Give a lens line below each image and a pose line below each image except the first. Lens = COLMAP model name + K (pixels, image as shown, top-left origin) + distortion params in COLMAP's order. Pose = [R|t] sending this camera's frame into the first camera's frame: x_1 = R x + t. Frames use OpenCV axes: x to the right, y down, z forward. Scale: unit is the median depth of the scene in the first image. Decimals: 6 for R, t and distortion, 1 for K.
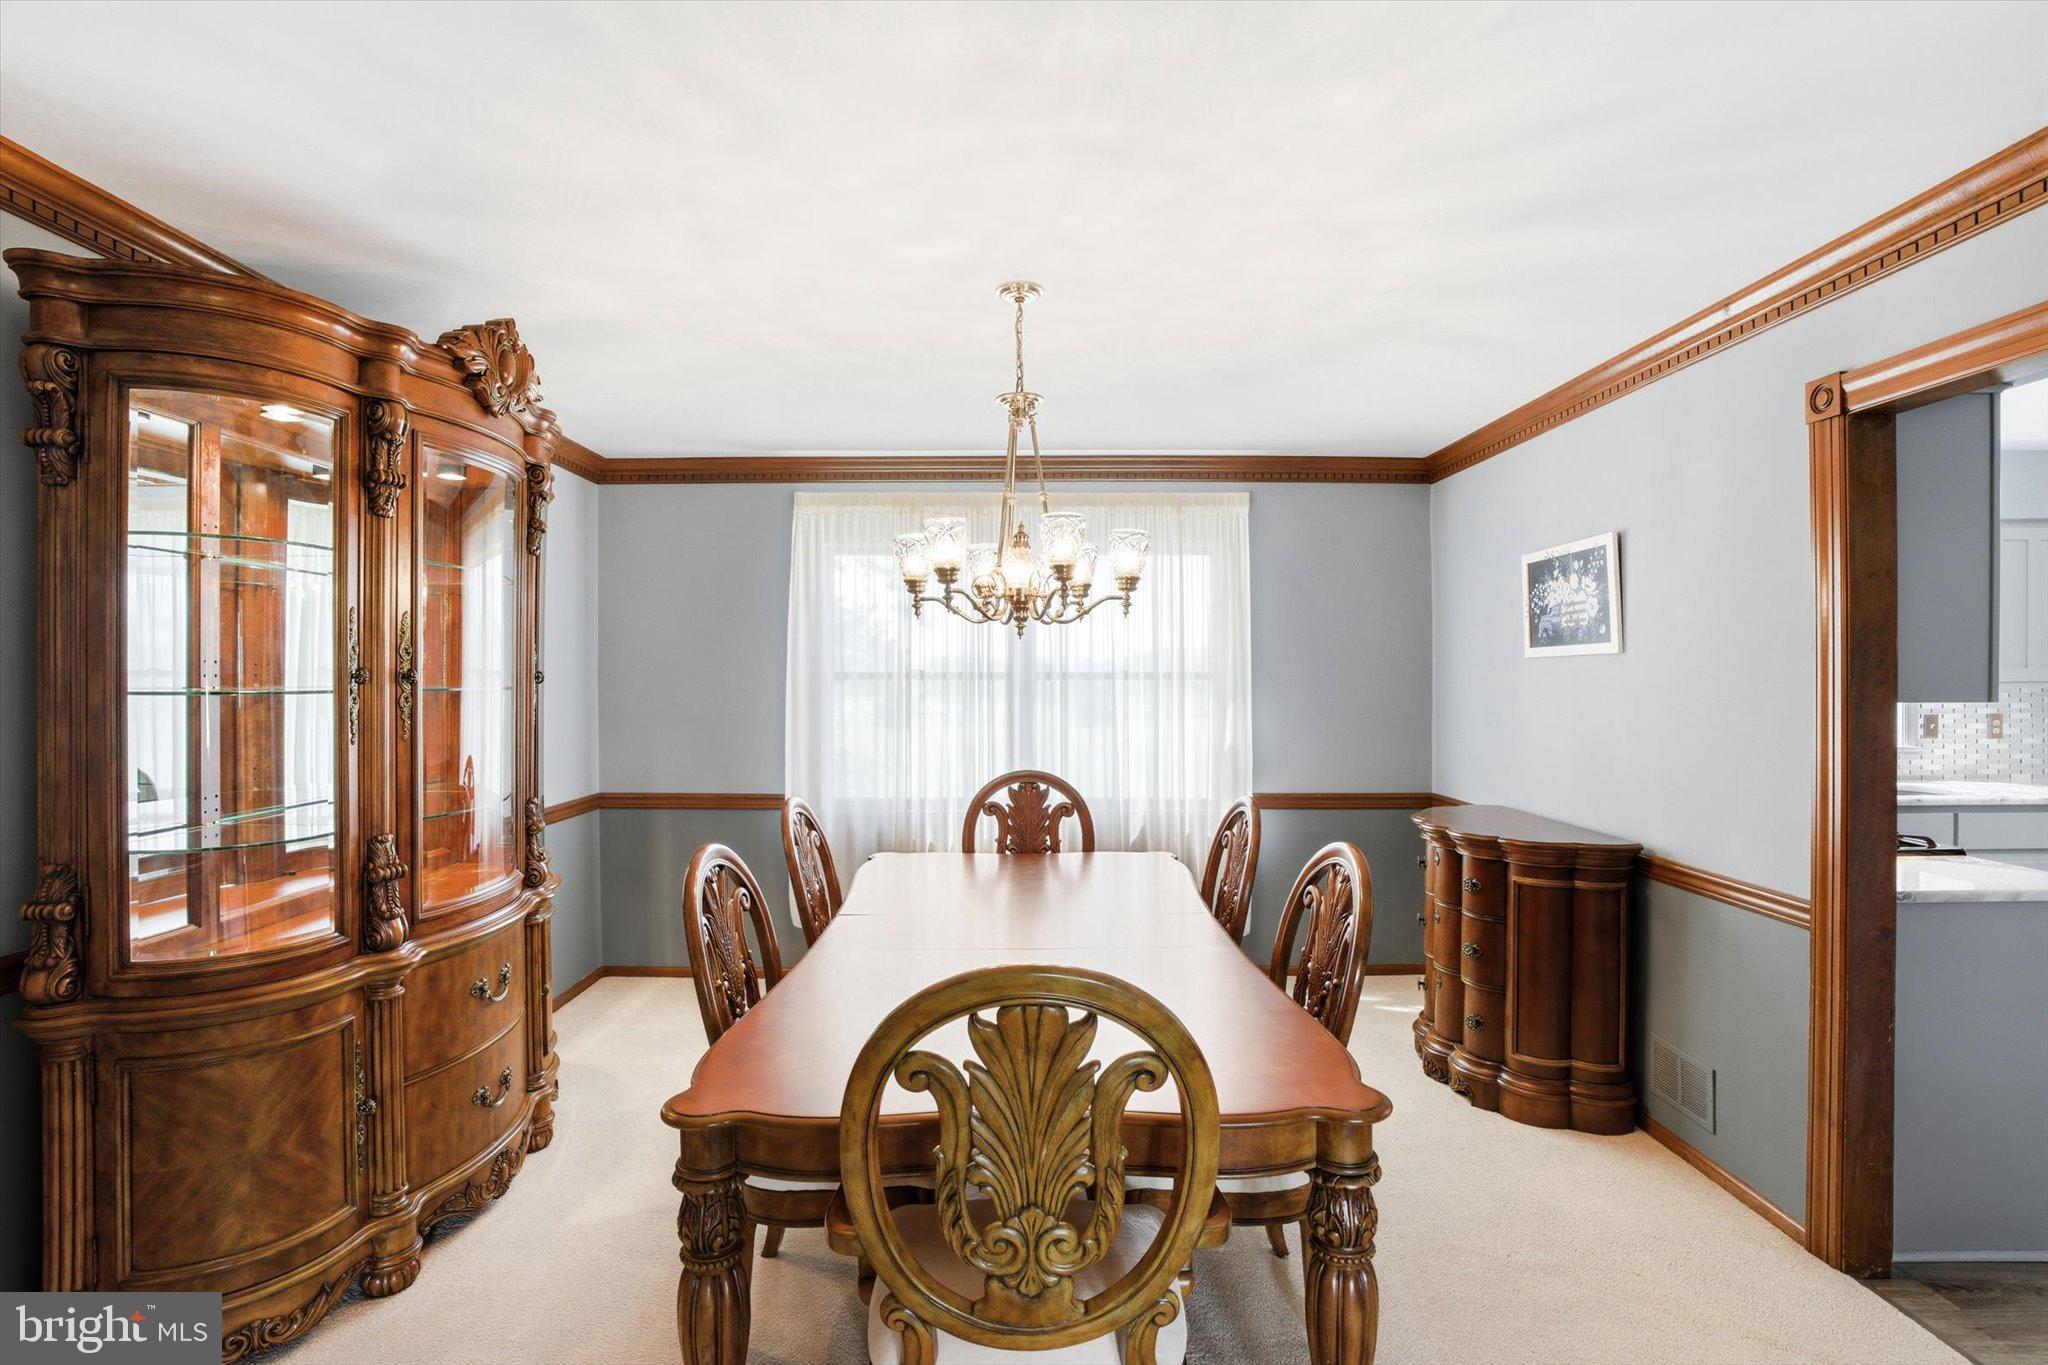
lens RADIAL K [[961.3, 0, 1024.0], [0, 961.3, 682.5], [0, 0, 1]] dist [-0.045914, 0.016759]
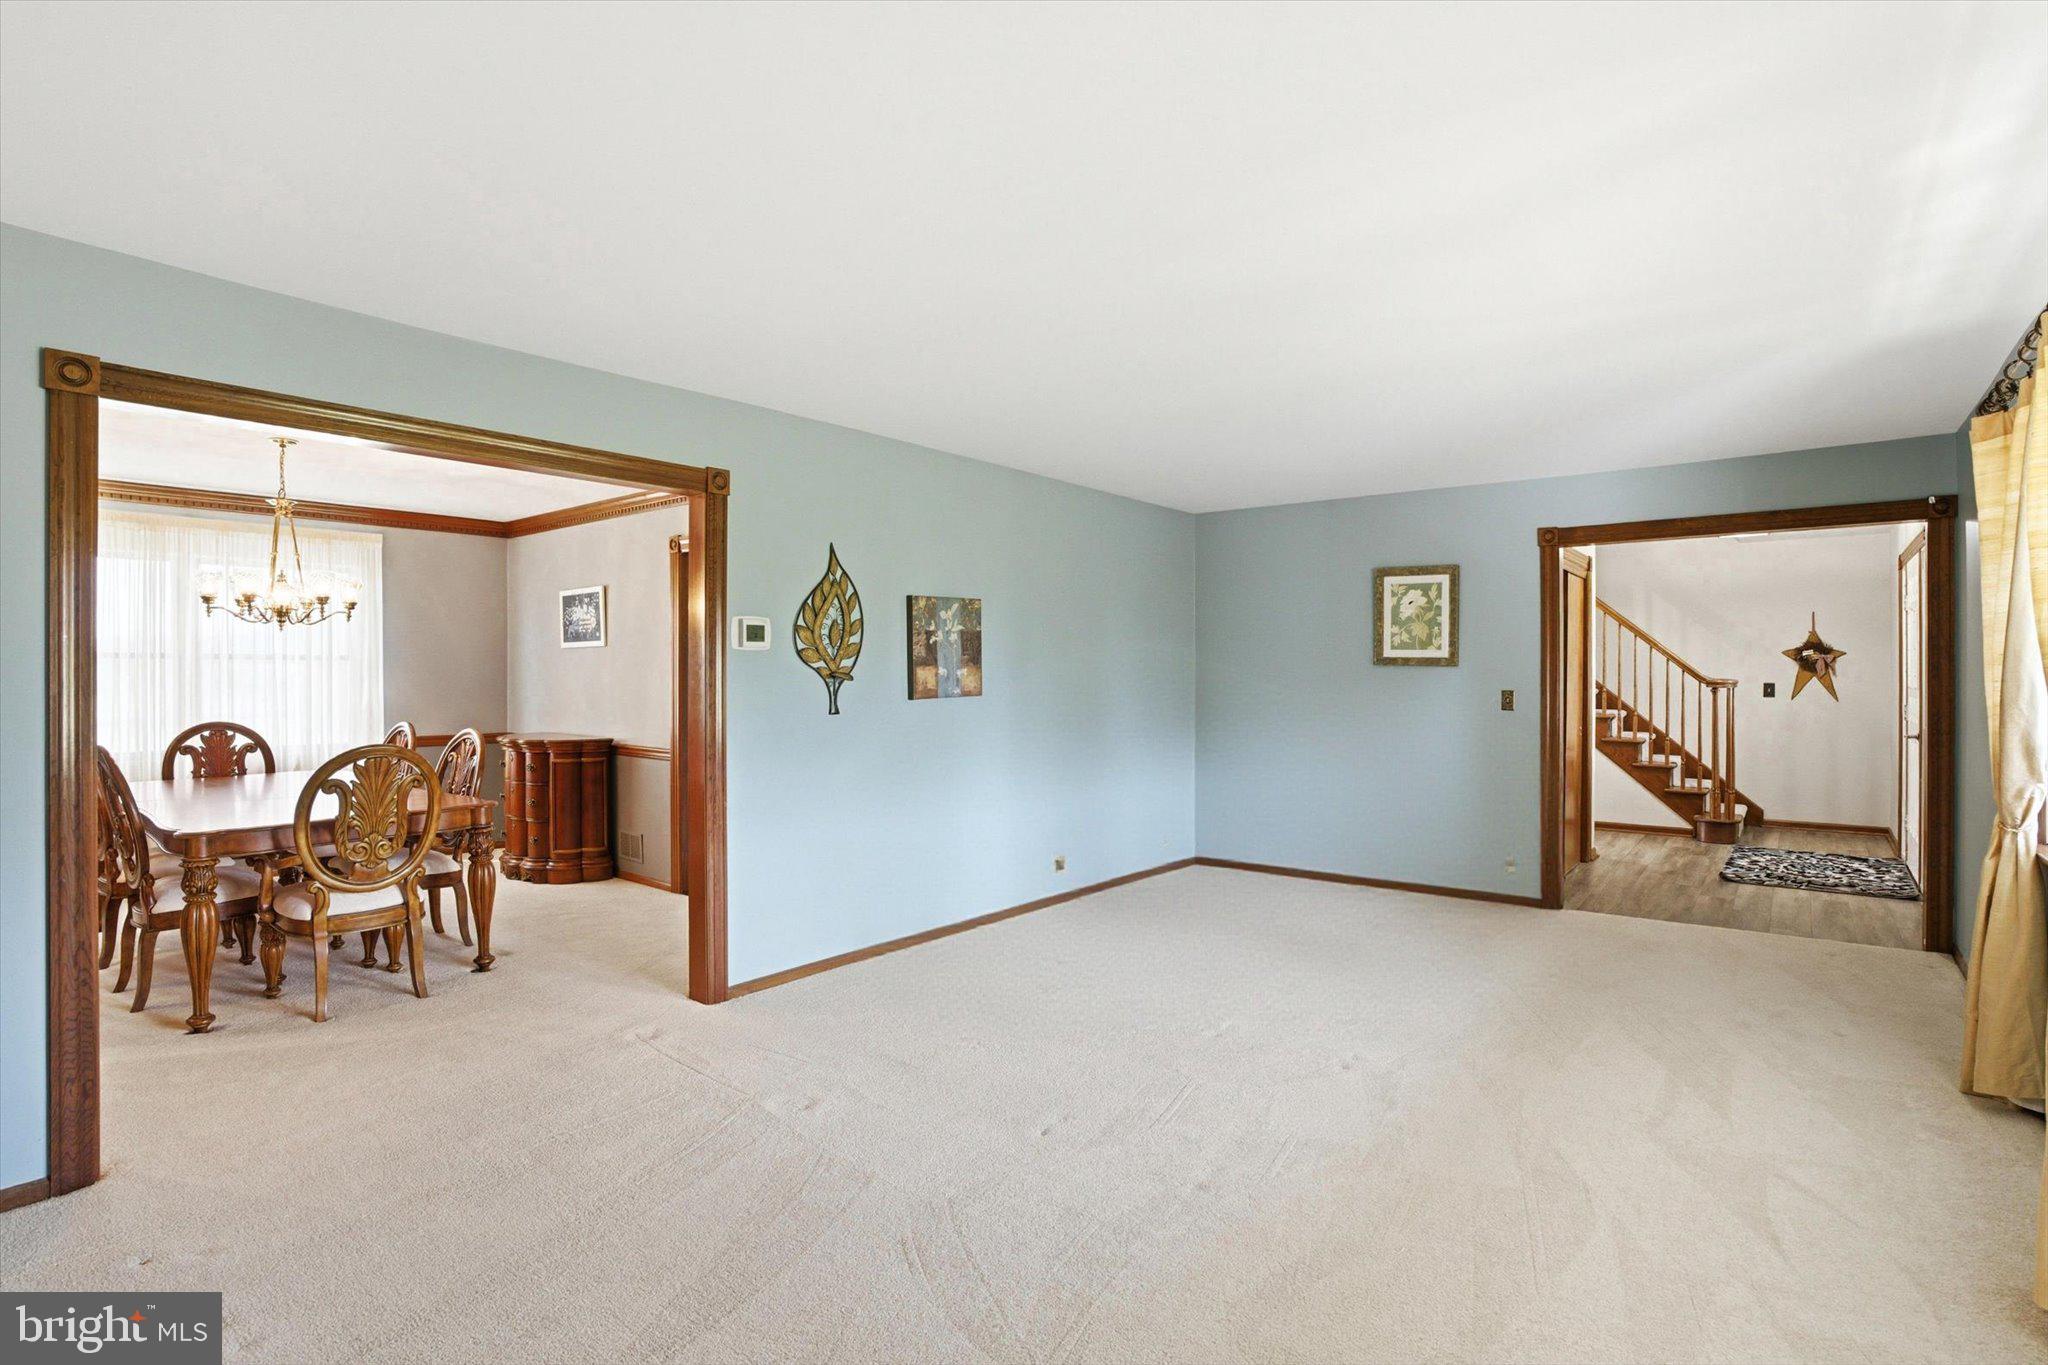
lens RADIAL K [[970.2, 0, 1024.2], [0, 970.2, 671.1], [0, 0, 1]] dist [-0.062404, 0.017903]
pose [[0.617418, 0.000811, 0.786635, -0.427027], [0.003008, 0.999990, -0.003391, 0.031326], [-0.786630, 0.004460, 0.617409, -0.967896]]
